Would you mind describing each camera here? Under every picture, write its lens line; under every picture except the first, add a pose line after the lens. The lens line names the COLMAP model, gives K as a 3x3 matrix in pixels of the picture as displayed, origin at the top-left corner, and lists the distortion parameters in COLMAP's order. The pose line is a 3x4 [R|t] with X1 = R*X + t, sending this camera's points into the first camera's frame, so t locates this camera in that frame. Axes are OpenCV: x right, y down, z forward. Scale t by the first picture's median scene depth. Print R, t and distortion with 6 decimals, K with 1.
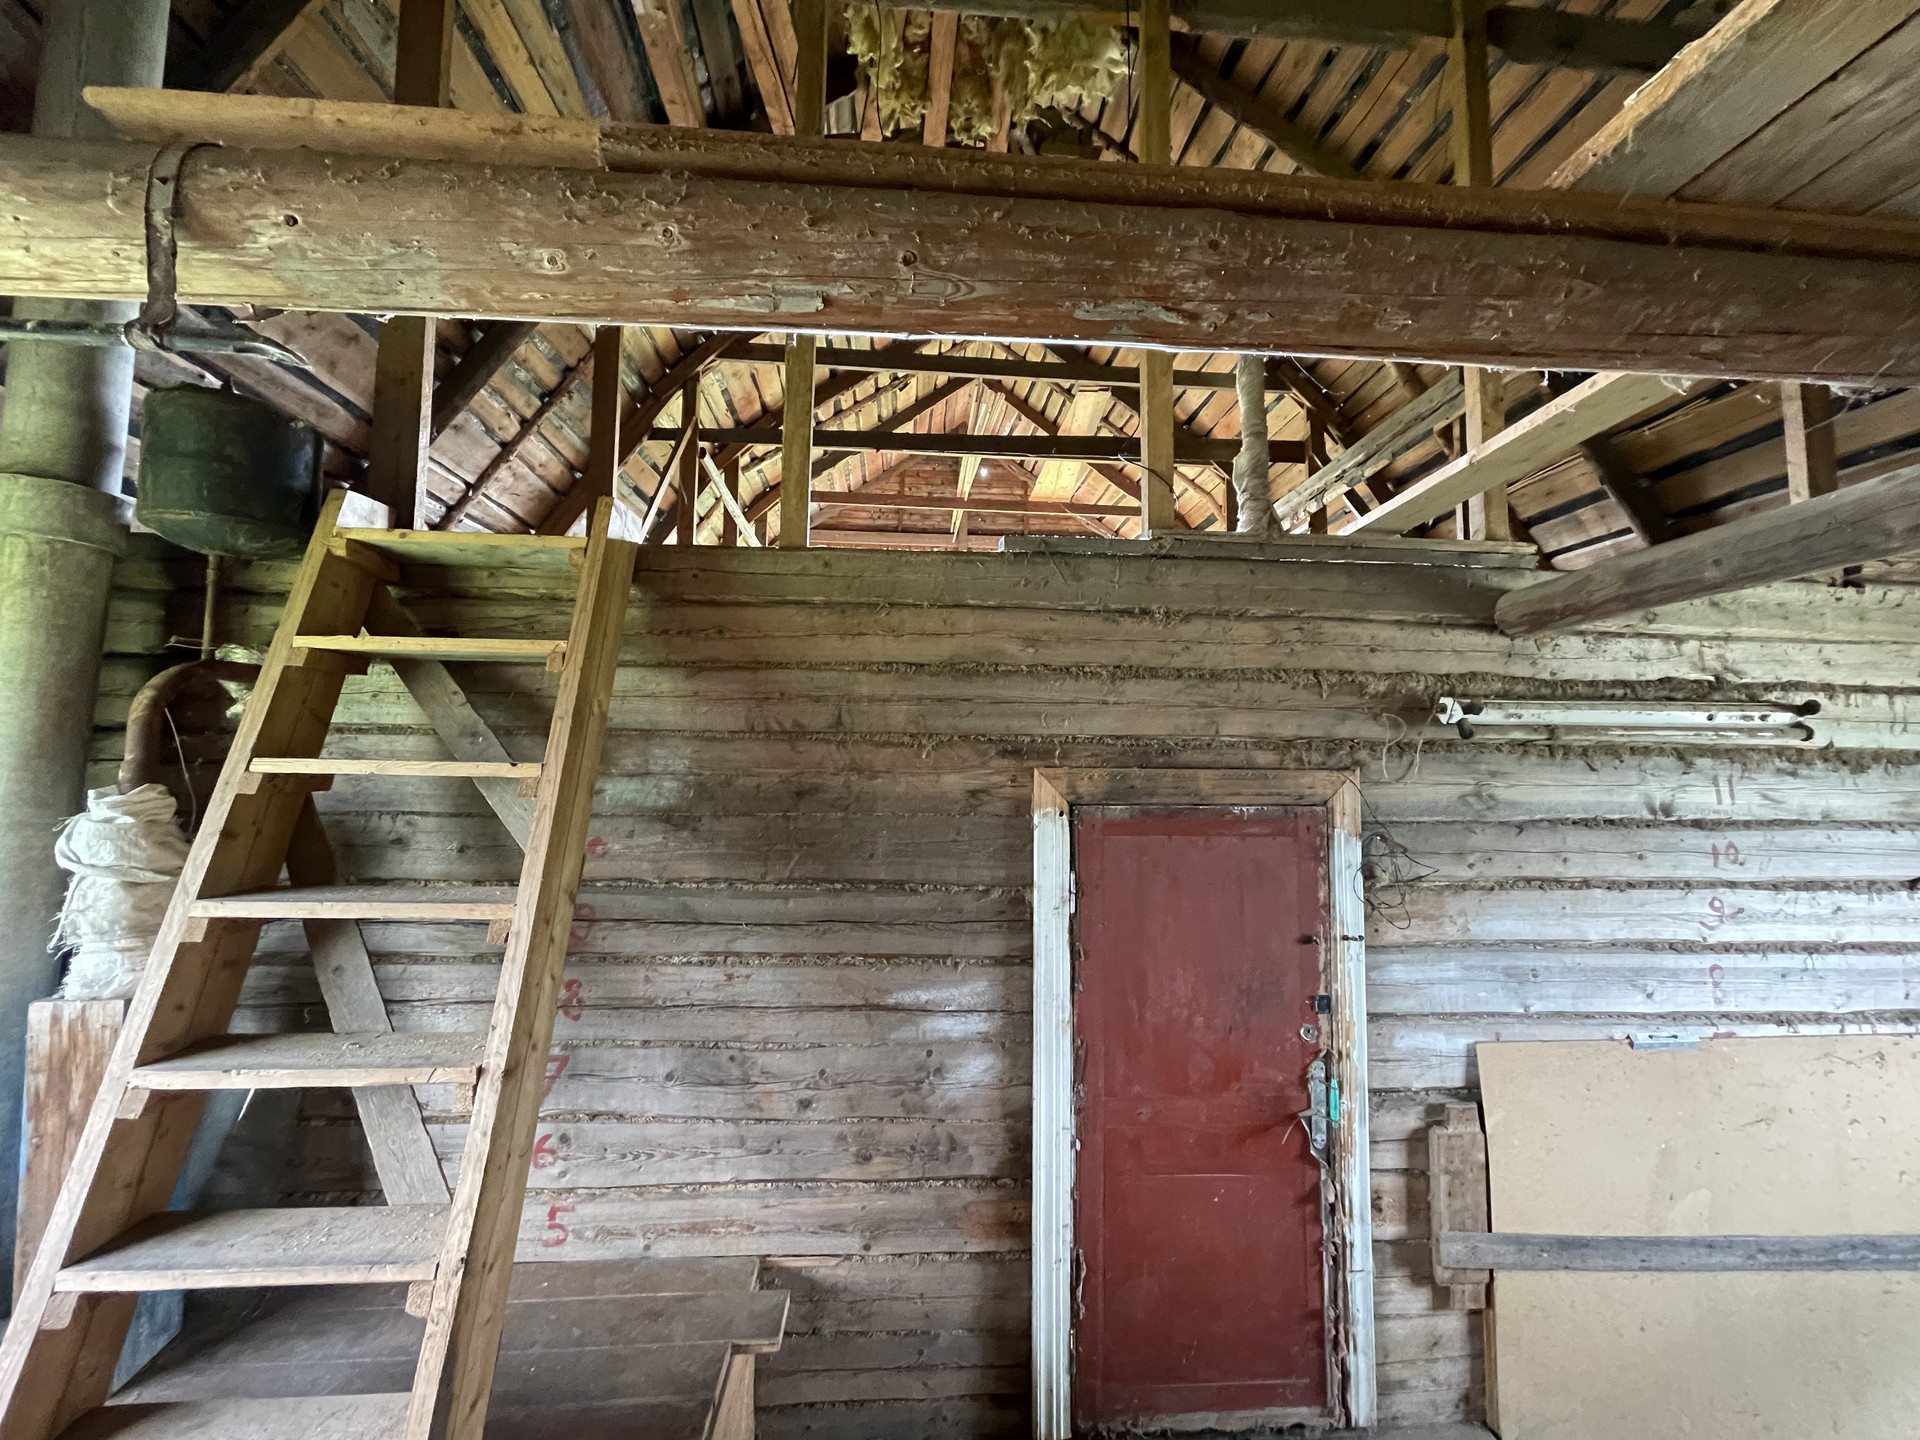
lens RADIAL K [[773.8, 0, 958.0], [0, 773.8, 713.6], [0, 0, 1]] dist [-0.004785, -0.000181]
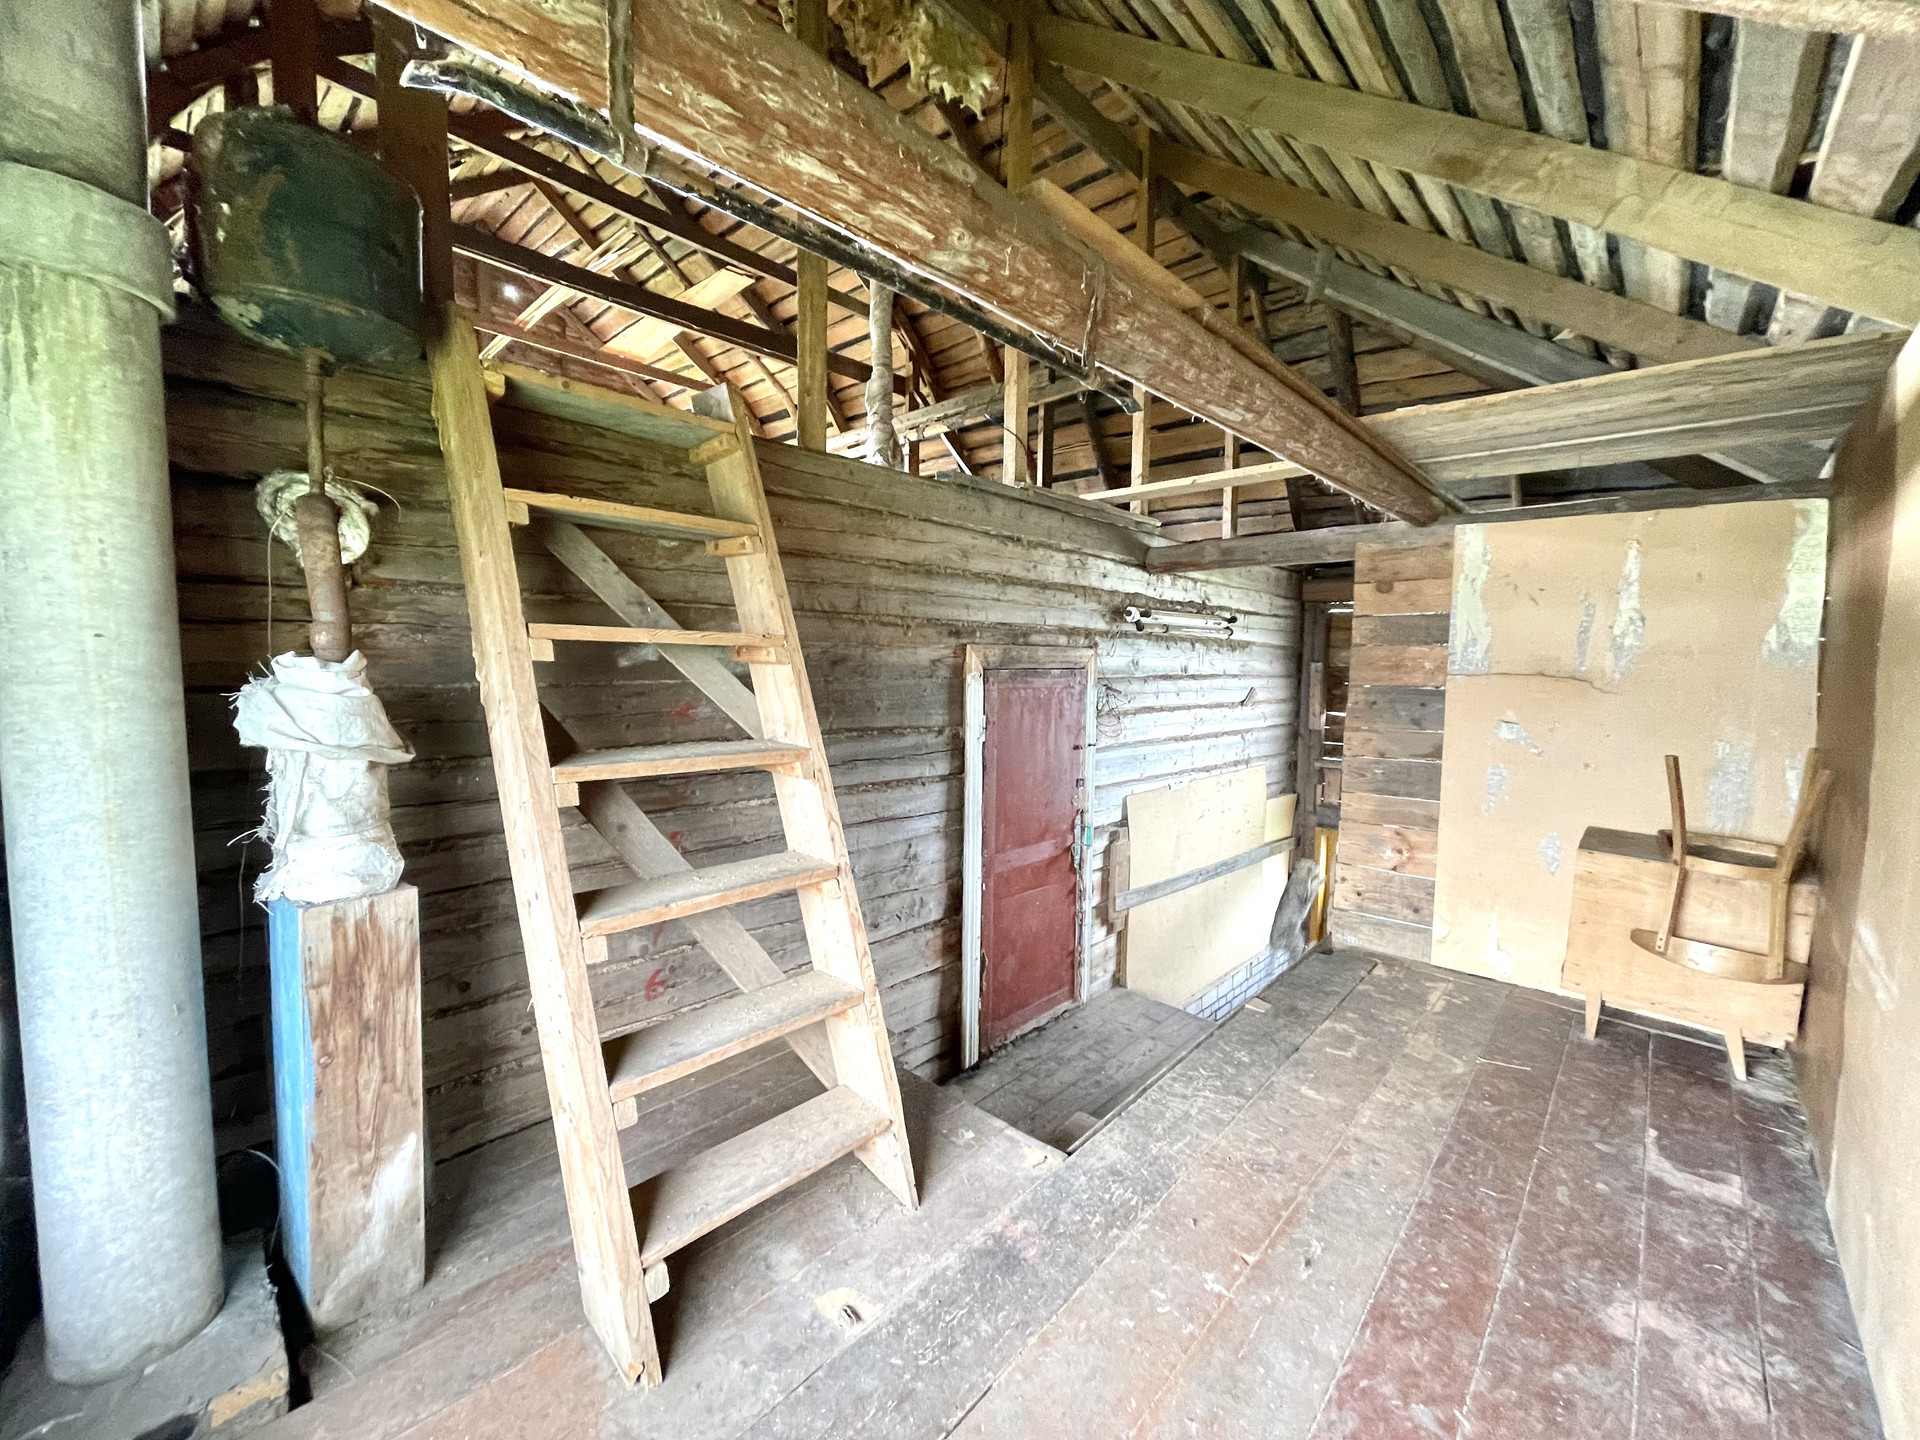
lens RADIAL K [[794.1, 0, 960.0], [0, 794.1, 720.0], [0, 0, 1]] dist [-0.000782, -0.000048]
pose [[0.725087, -0.053107, 0.686606, -0.927096], [-0.057809, 0.988809, 0.137530, 0.007910], [-0.686226, -0.139414, 0.713903, -0.059692]]
